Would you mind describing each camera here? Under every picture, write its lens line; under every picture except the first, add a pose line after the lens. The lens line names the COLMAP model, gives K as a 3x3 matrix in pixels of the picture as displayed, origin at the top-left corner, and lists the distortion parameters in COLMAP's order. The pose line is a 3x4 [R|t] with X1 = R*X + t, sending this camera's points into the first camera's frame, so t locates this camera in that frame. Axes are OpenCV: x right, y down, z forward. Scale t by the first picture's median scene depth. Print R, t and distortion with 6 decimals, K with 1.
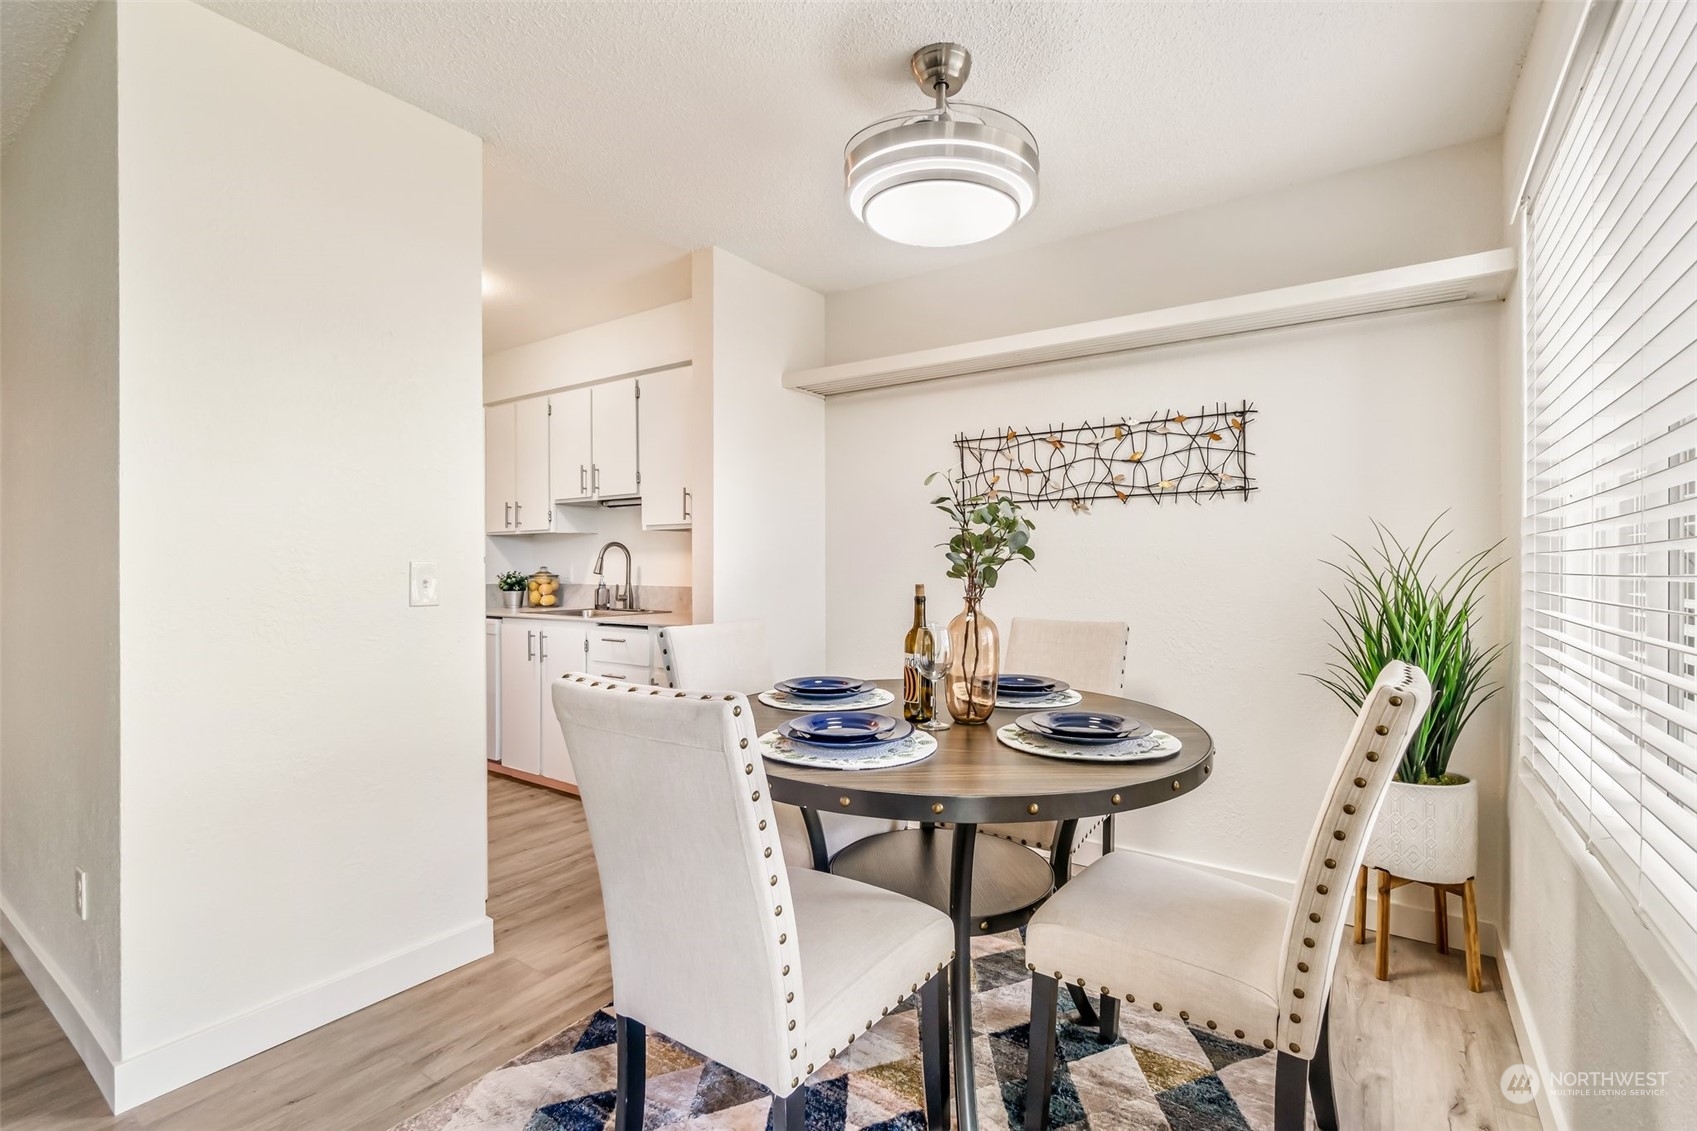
lens RADIAL K [[760.7, 0, 874.0], [0, 760.7, 569.0], [0, 0, 1]] dist [-0.030463, -0.000268]
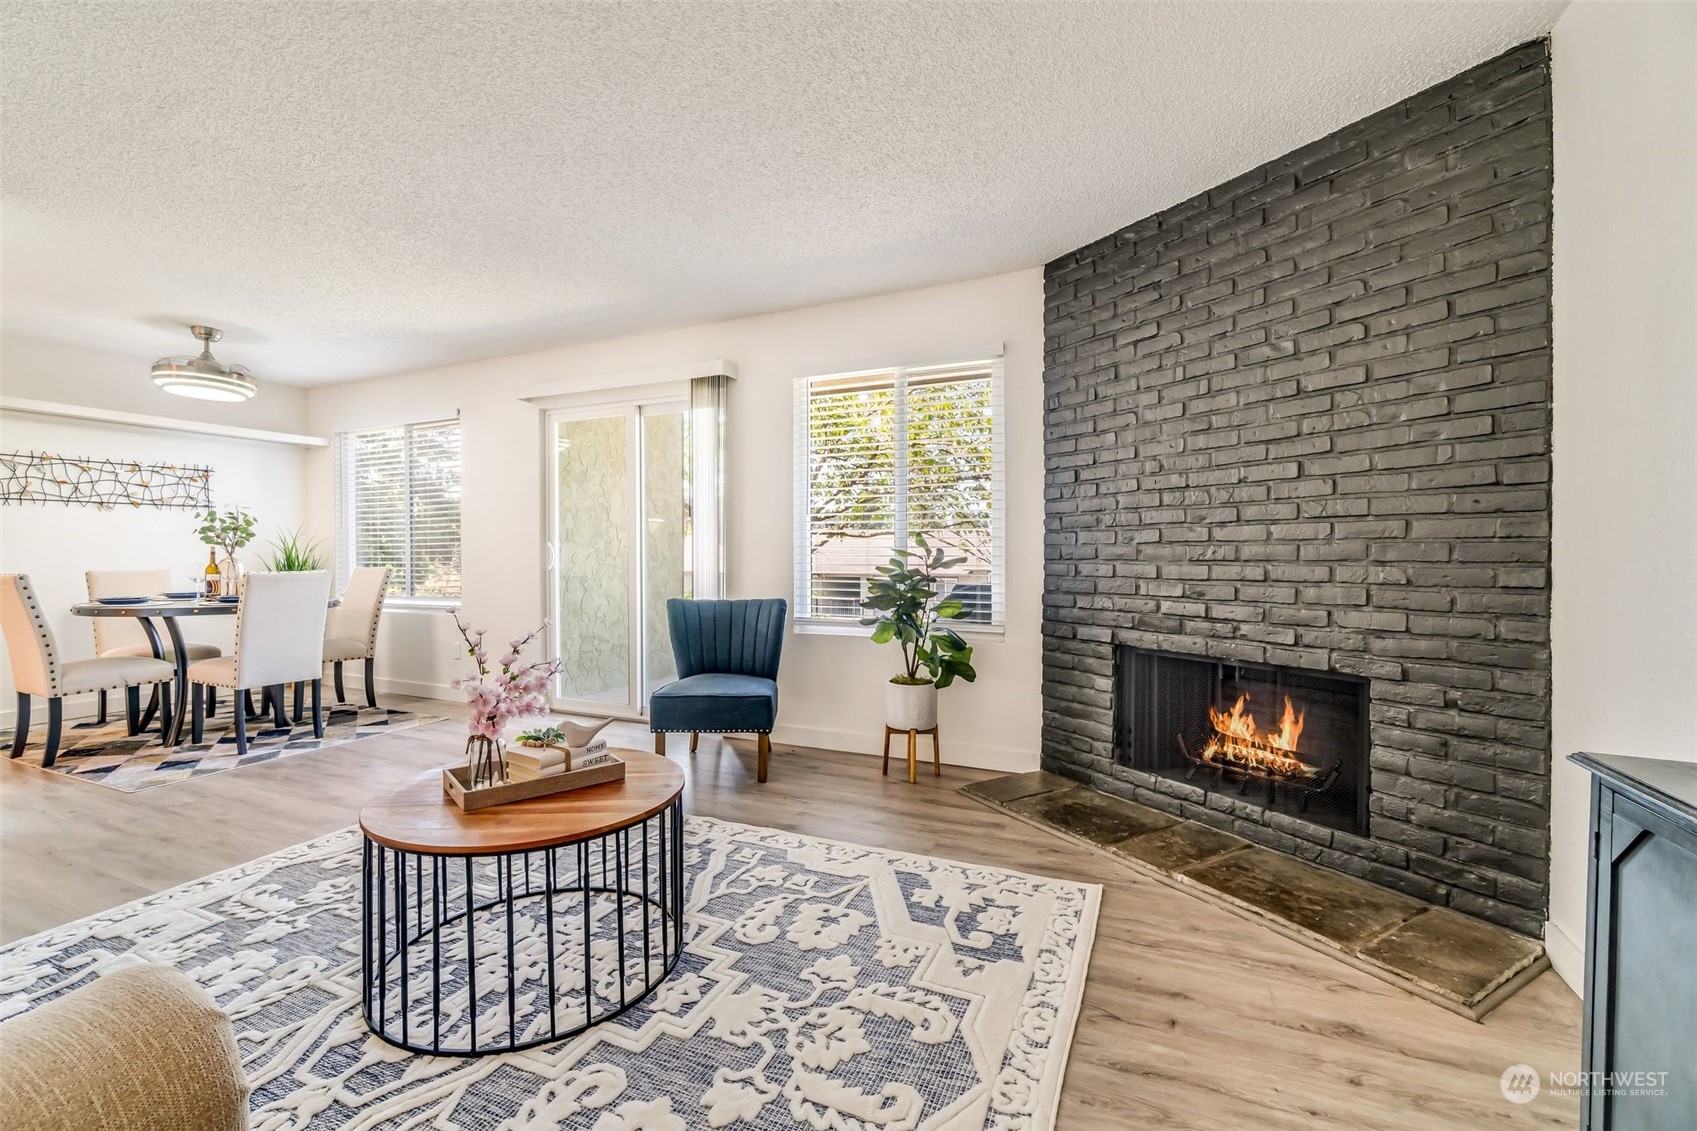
lens RADIAL K [[727.7, 0, 849.5], [0, 727.7, 557.6], [0, 0, 1]] dist [-0.012258, 0.001427]
pose [[-0.175507, -0.007616, 0.984449, -1.520854], [0.009177, 0.999914, 0.009372, 0.031163], [-0.984435, 0.010679, -0.175422, -0.360635]]
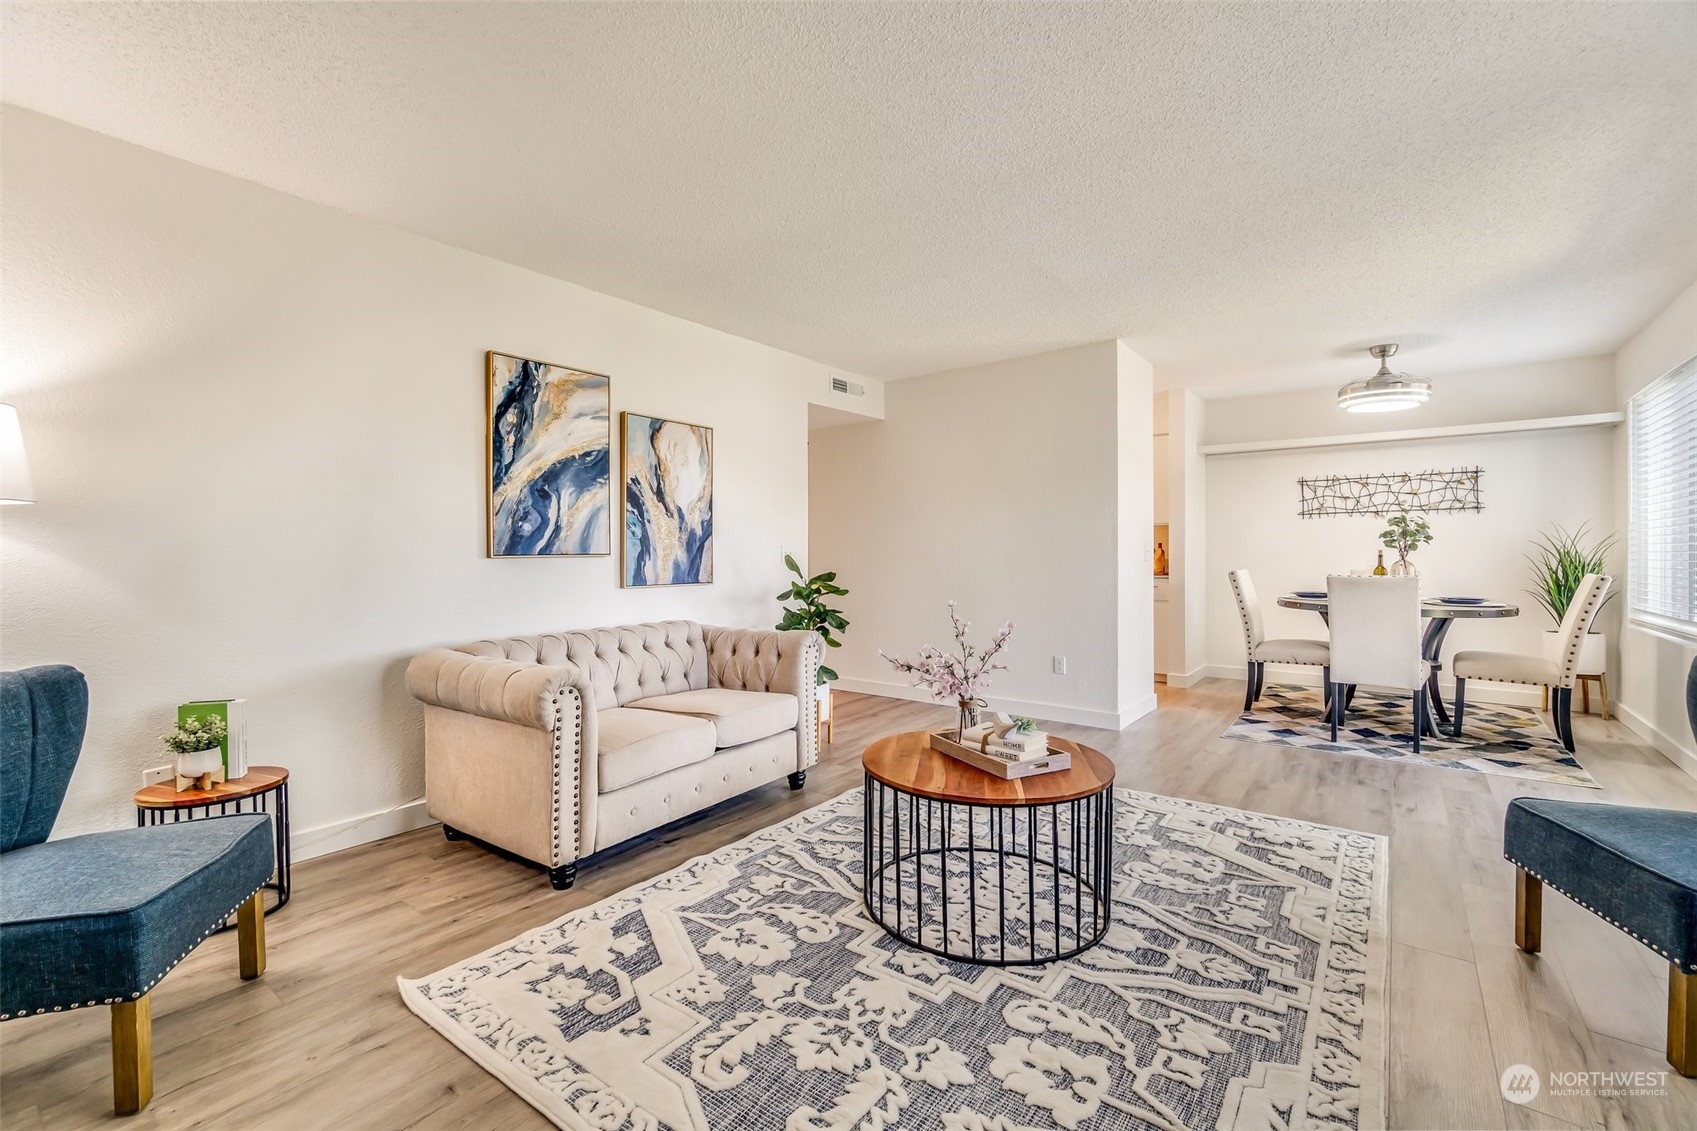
lens RADIAL K [[727.7, 0, 828.9], [0, 727.7, 562.2], [0, 0, 1]] dist [-0.012258, 0.001427]
pose [[0.997307, -0.001813, -0.073314, -0.971056], [0.002399, 0.999966, 0.007908, 0.022532], [0.073297, -0.008063, 0.997278, -0.955905]]
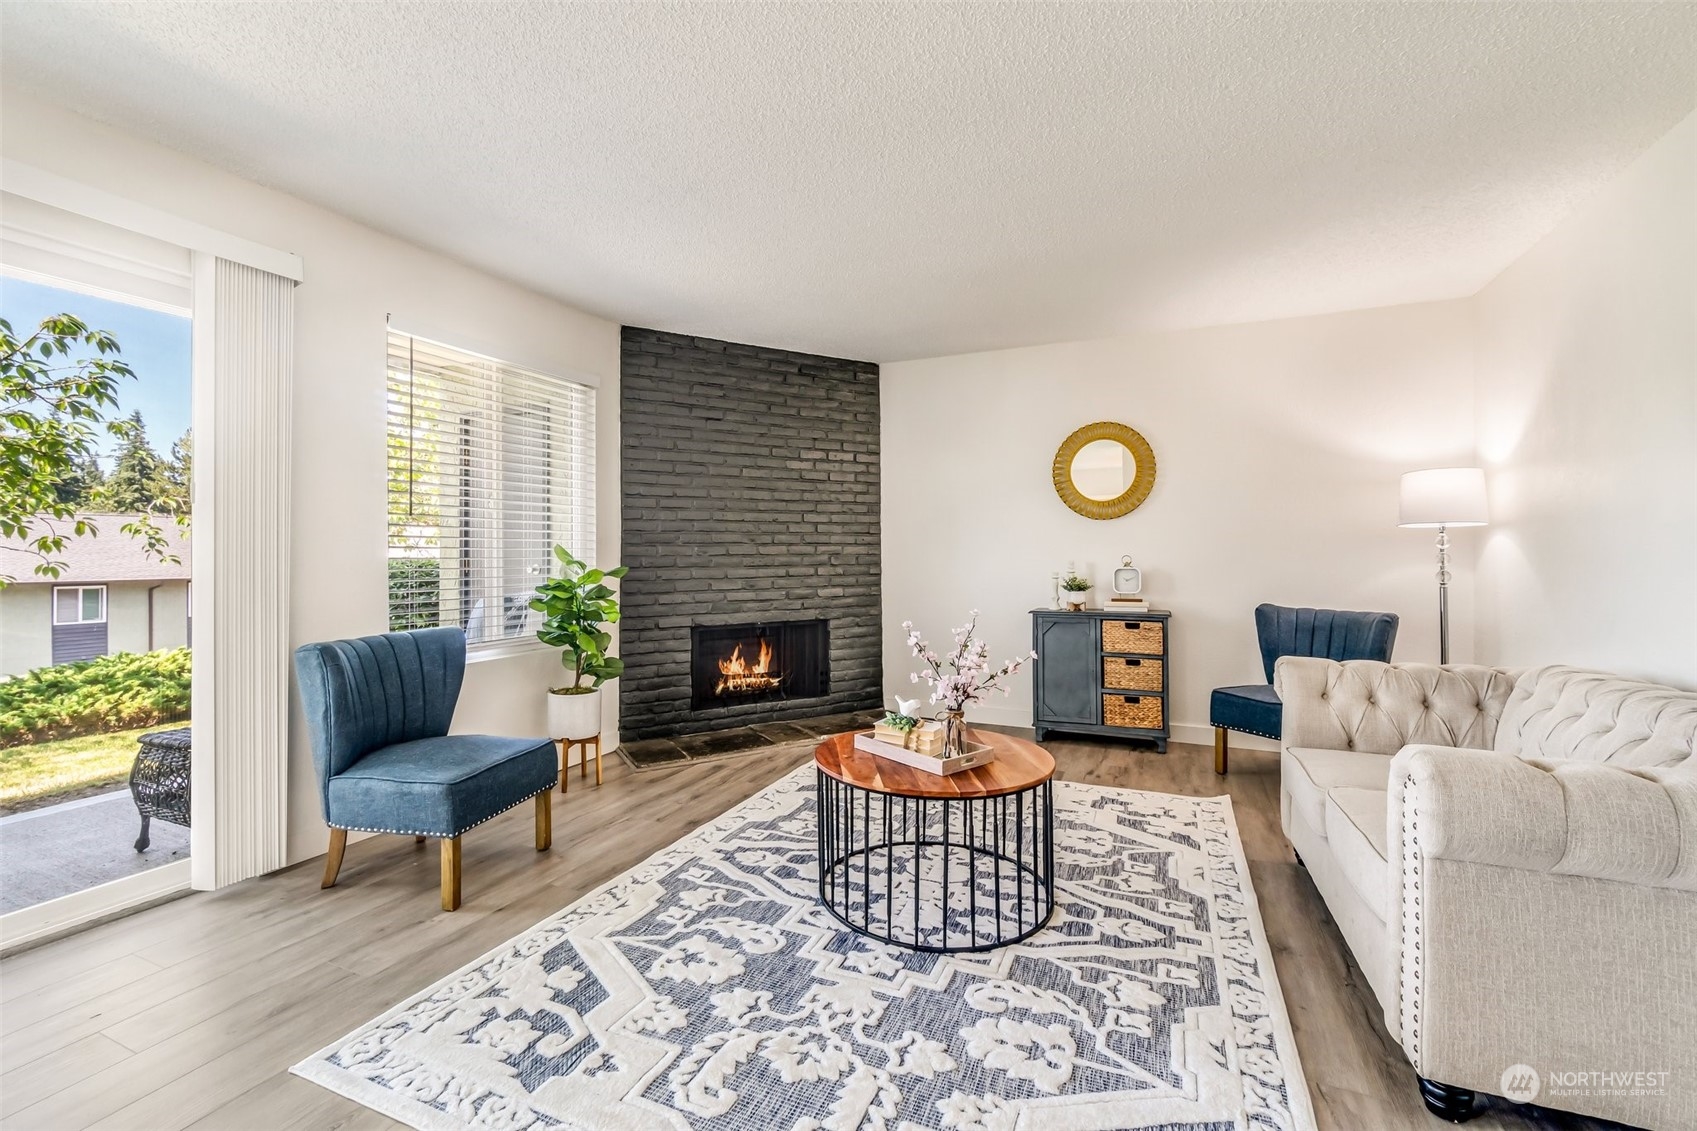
lens RADIAL K [[727.7, 0, 824.3], [0, 727.7, 551.1], [0, 0, 1]] dist [-0.012258, 0.001427]
pose [[-0.989535, 0.000446, -0.144294, -0.641896], [0.000441, 1.000000, 0.000066, 0.016088], [0.144294, 0.000002, -0.989535, 0.548373]]
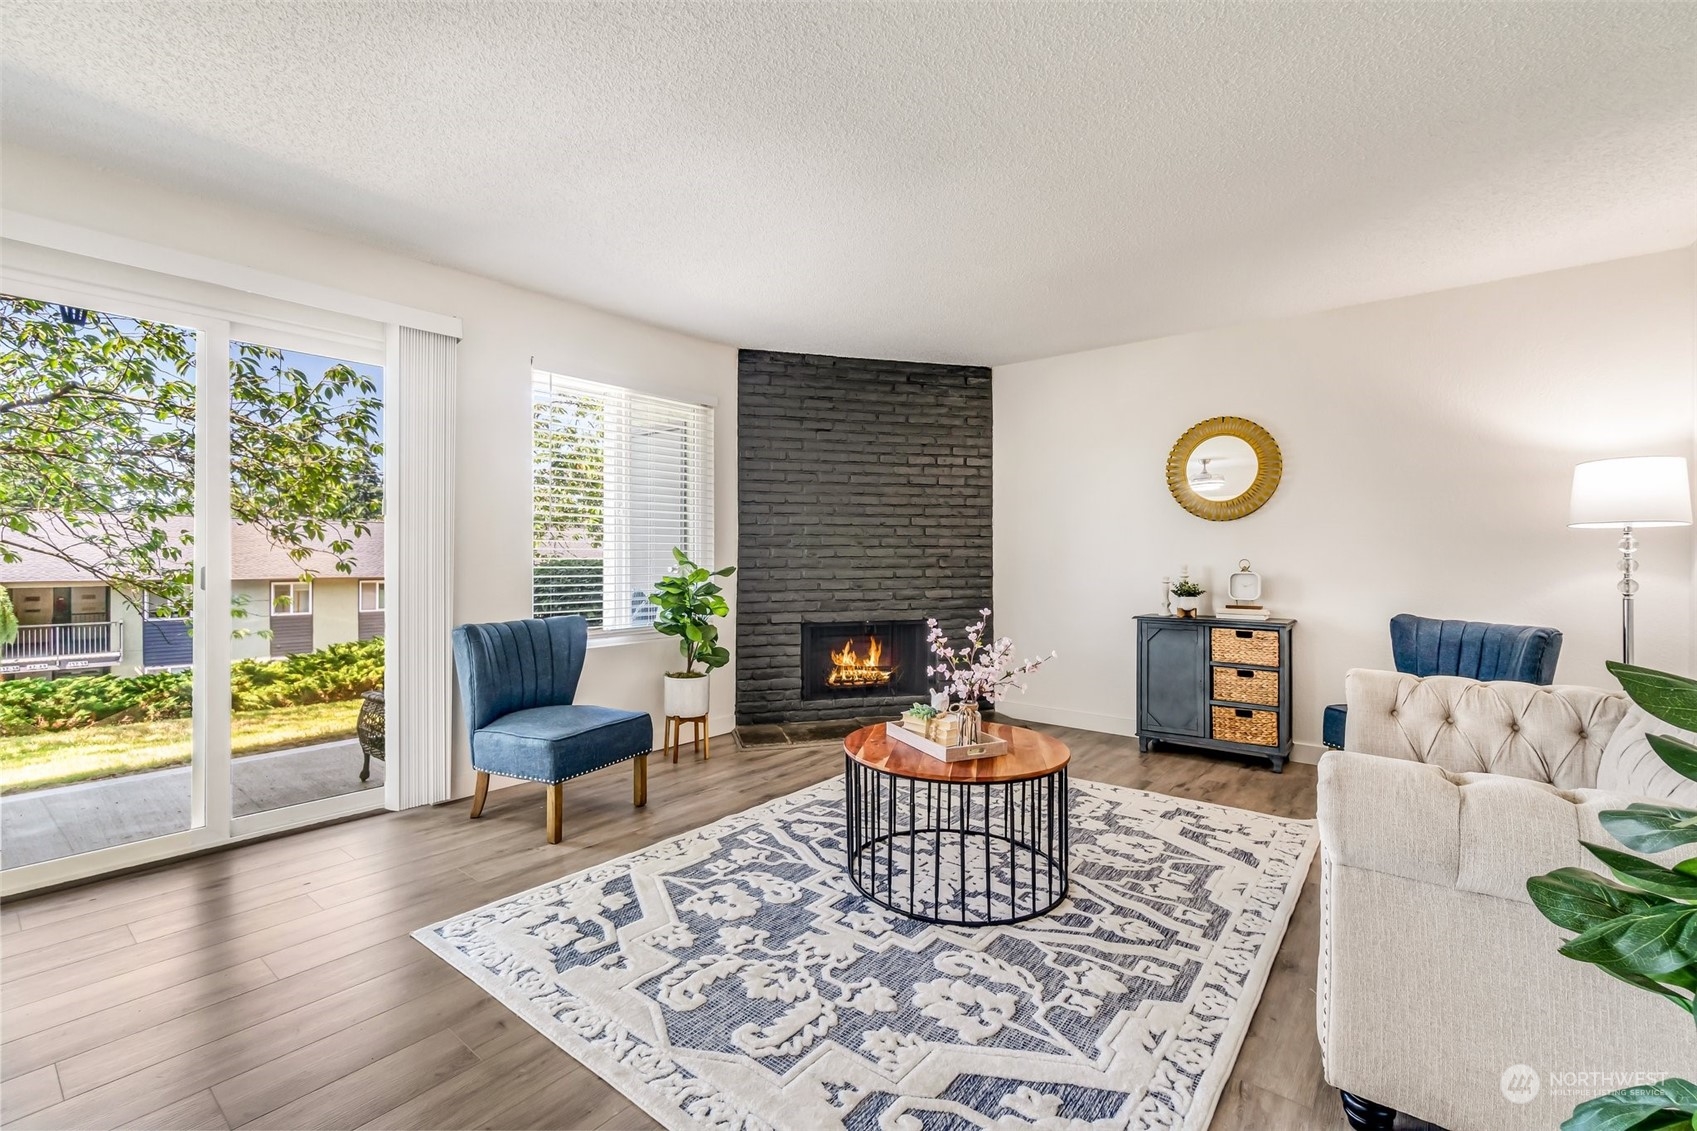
lens RADIAL K [[727.7, 0, 815.3], [0, 727.7, 555.6], [0, 0, 1]] dist [-0.012258, 0.001427]
pose [[-0.993854, -0.004497, 0.110604, -0.793695], [-0.004148, 0.999986, 0.003383, 0.016285], [-0.110618, 0.002903, -0.993859, 0.630252]]
